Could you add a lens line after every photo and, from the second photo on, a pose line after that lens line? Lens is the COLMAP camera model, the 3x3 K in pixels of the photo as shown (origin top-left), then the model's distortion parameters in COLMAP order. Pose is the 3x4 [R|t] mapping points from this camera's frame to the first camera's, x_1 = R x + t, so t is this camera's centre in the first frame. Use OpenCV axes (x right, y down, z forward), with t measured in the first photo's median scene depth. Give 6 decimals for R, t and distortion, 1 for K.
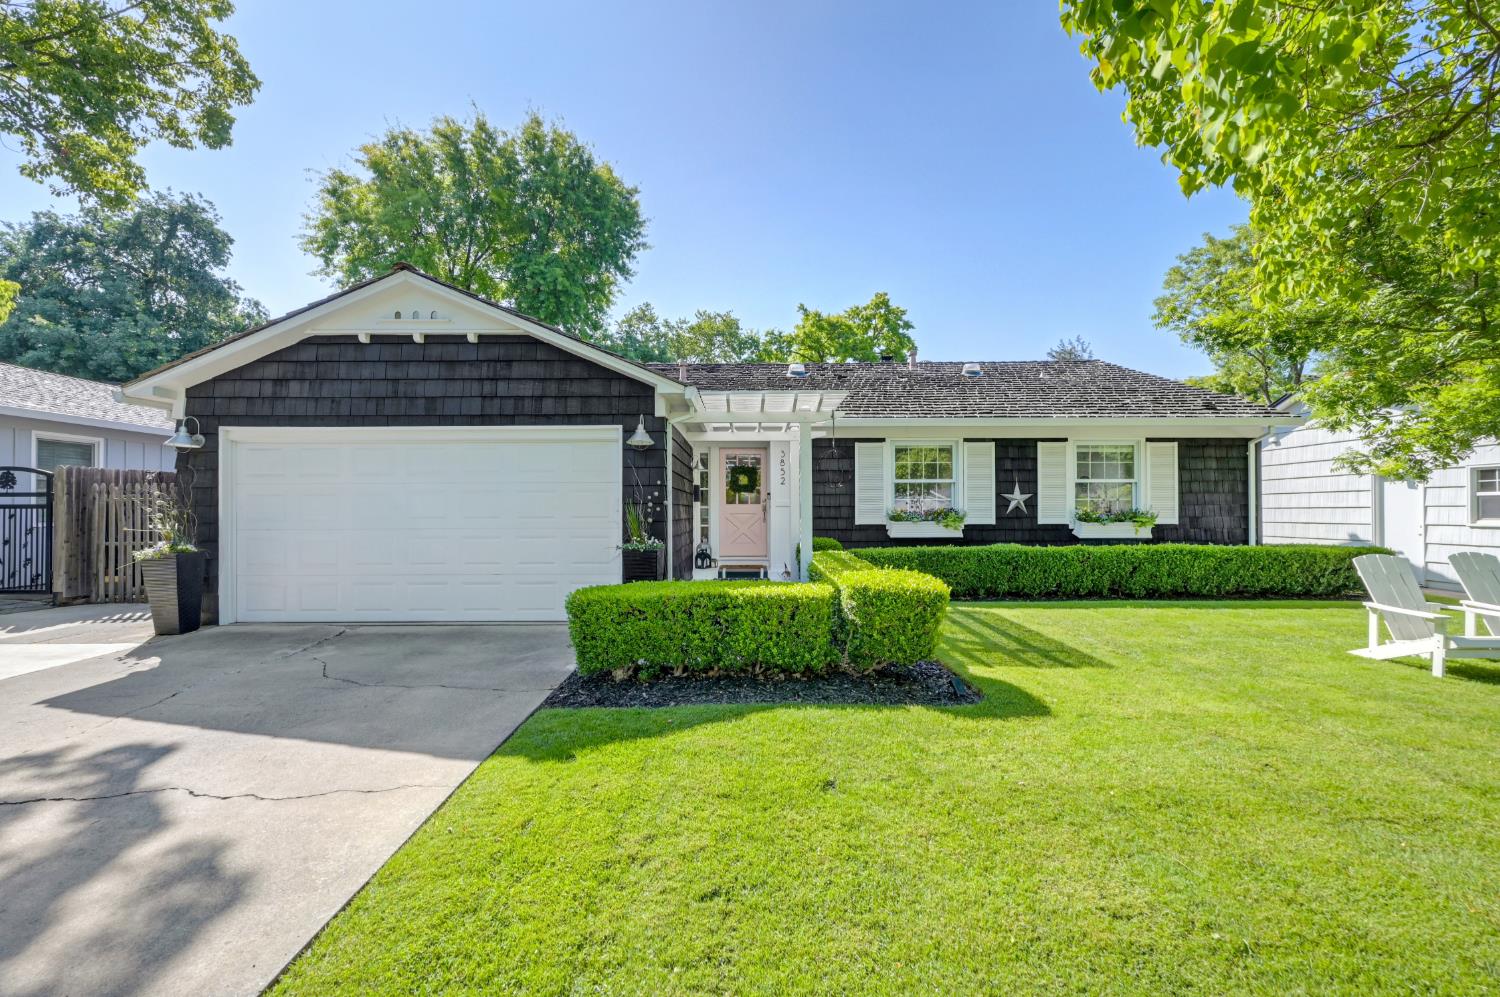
lens RADIAL K [[591.7, 0, 748.7], [0, 591.7, 504.6], [0, 0, 1]] dist [-0.001694, 0.000421]
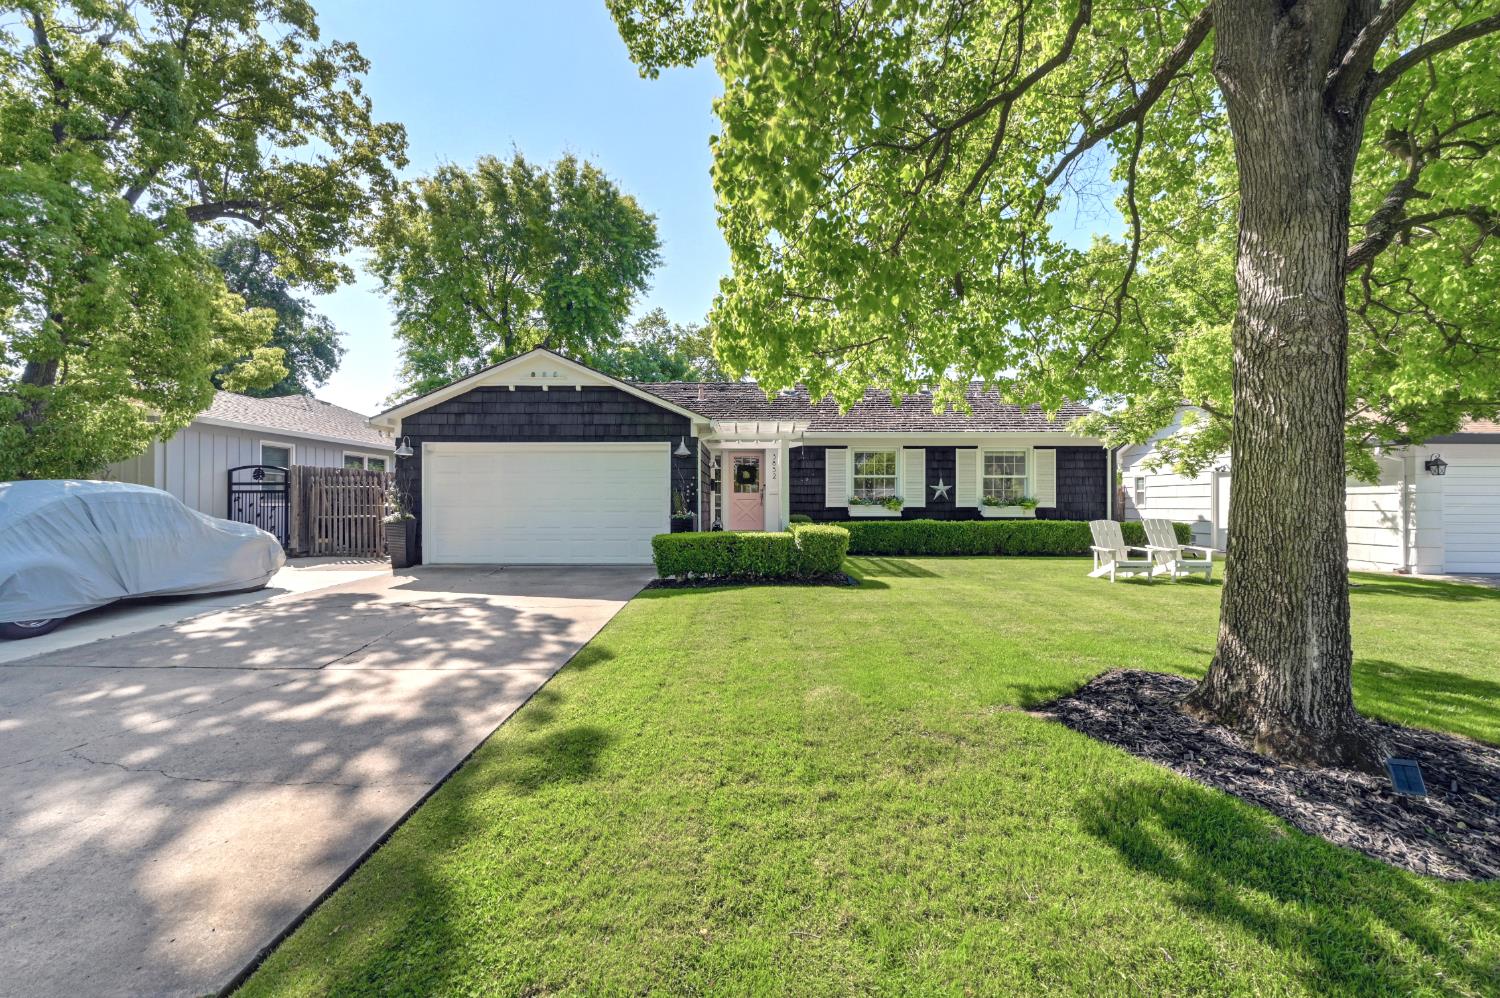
lens RADIAL K [[591.5, 0, 748.0], [0, 591.5, 501.4], [0, 0, 1]] dist [-0.001164, 0.000200]
pose [[0.999935, 0.003451, -0.010856, 0.011002], [-0.003364, 0.999962, 0.008062, 0.009543], [0.010883, -0.008025, 0.999909, -0.411689]]
